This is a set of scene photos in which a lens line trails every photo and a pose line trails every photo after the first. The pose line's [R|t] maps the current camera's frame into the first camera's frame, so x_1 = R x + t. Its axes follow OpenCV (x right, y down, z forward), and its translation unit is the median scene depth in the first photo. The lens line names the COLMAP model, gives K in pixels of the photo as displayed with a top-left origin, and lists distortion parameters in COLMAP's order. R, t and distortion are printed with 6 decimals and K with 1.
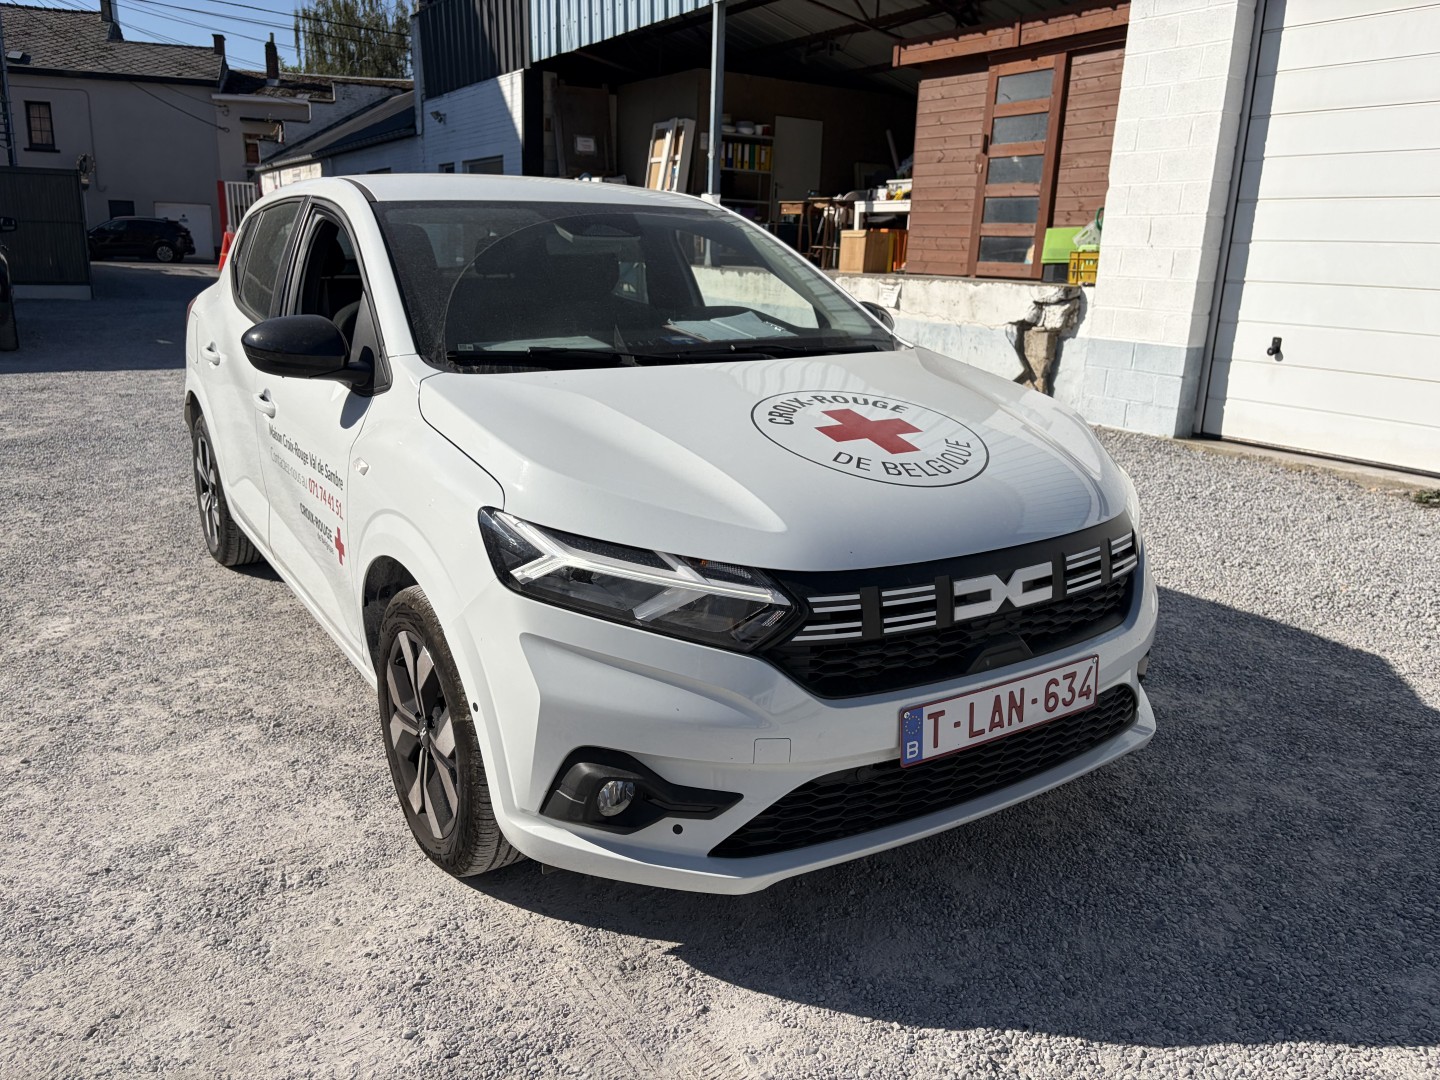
lens RADIAL K [[1095.8, 0, 718.1], [0, 1095.8, 539.3], [0, 0, 1]] dist [0.056478, -0.060701]
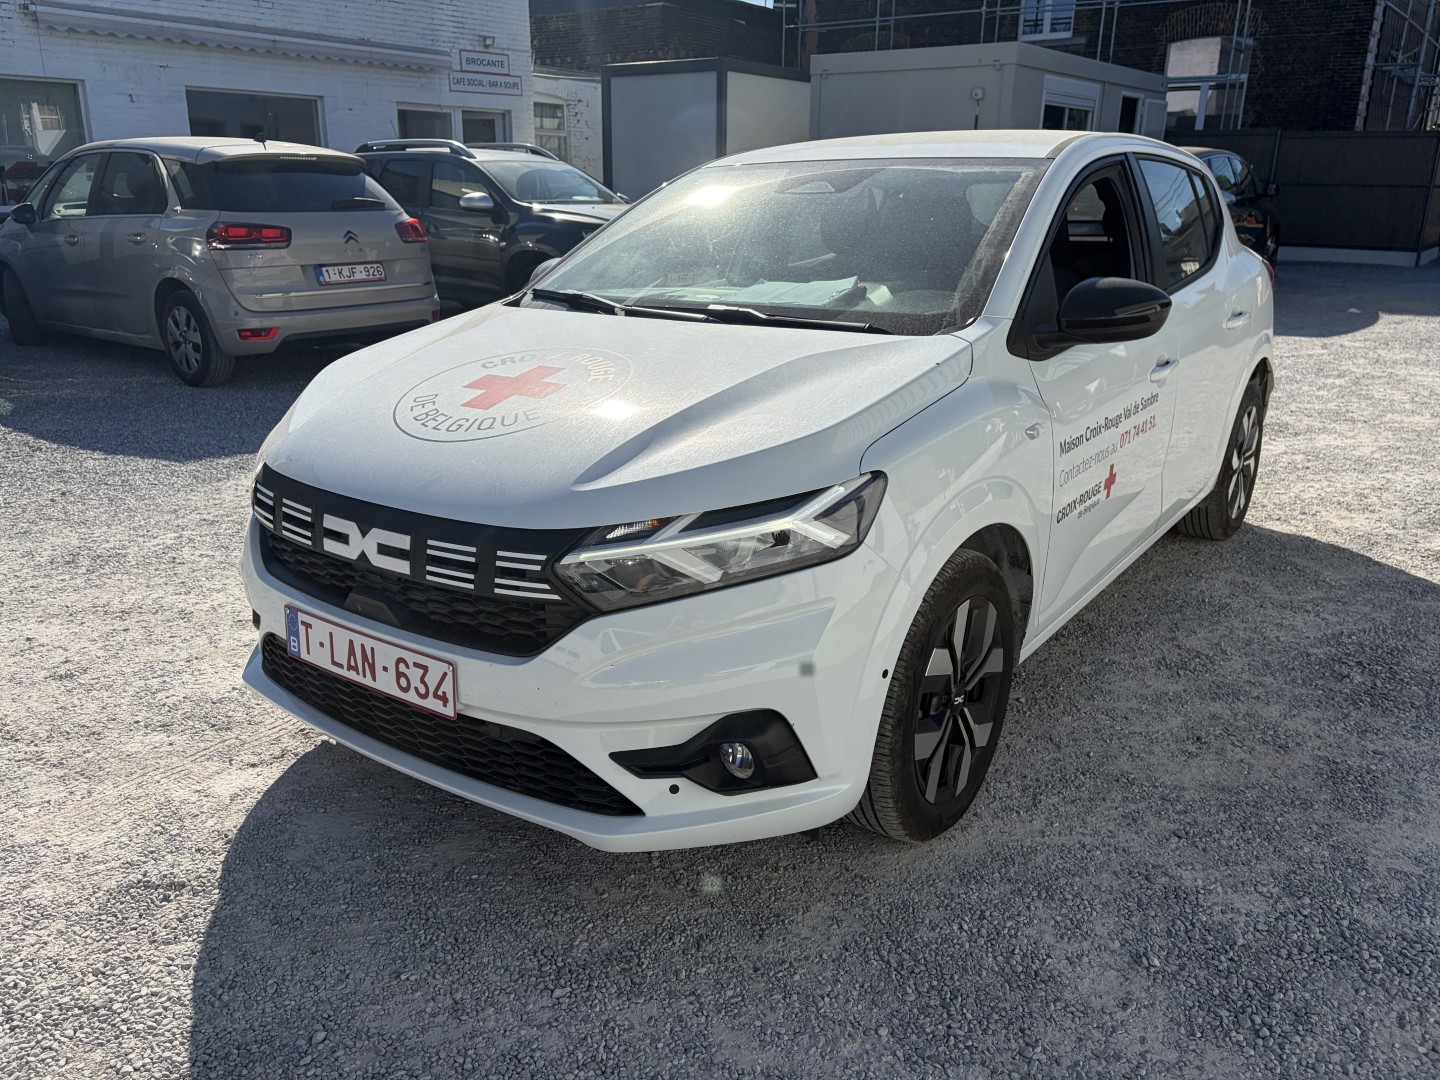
lens RADIAL K [[1095.8, 0, 718.1], [0, 1095.8, 539.3], [0, 0, 1]] dist [0.056478, -0.060701]
pose [[0.344087, 0.261882, -0.901677, 1.217094], [-0.236573, 0.953515, 0.186659, -0.211347], [0.908646, 0.149085, 0.390047, 0.852209]]
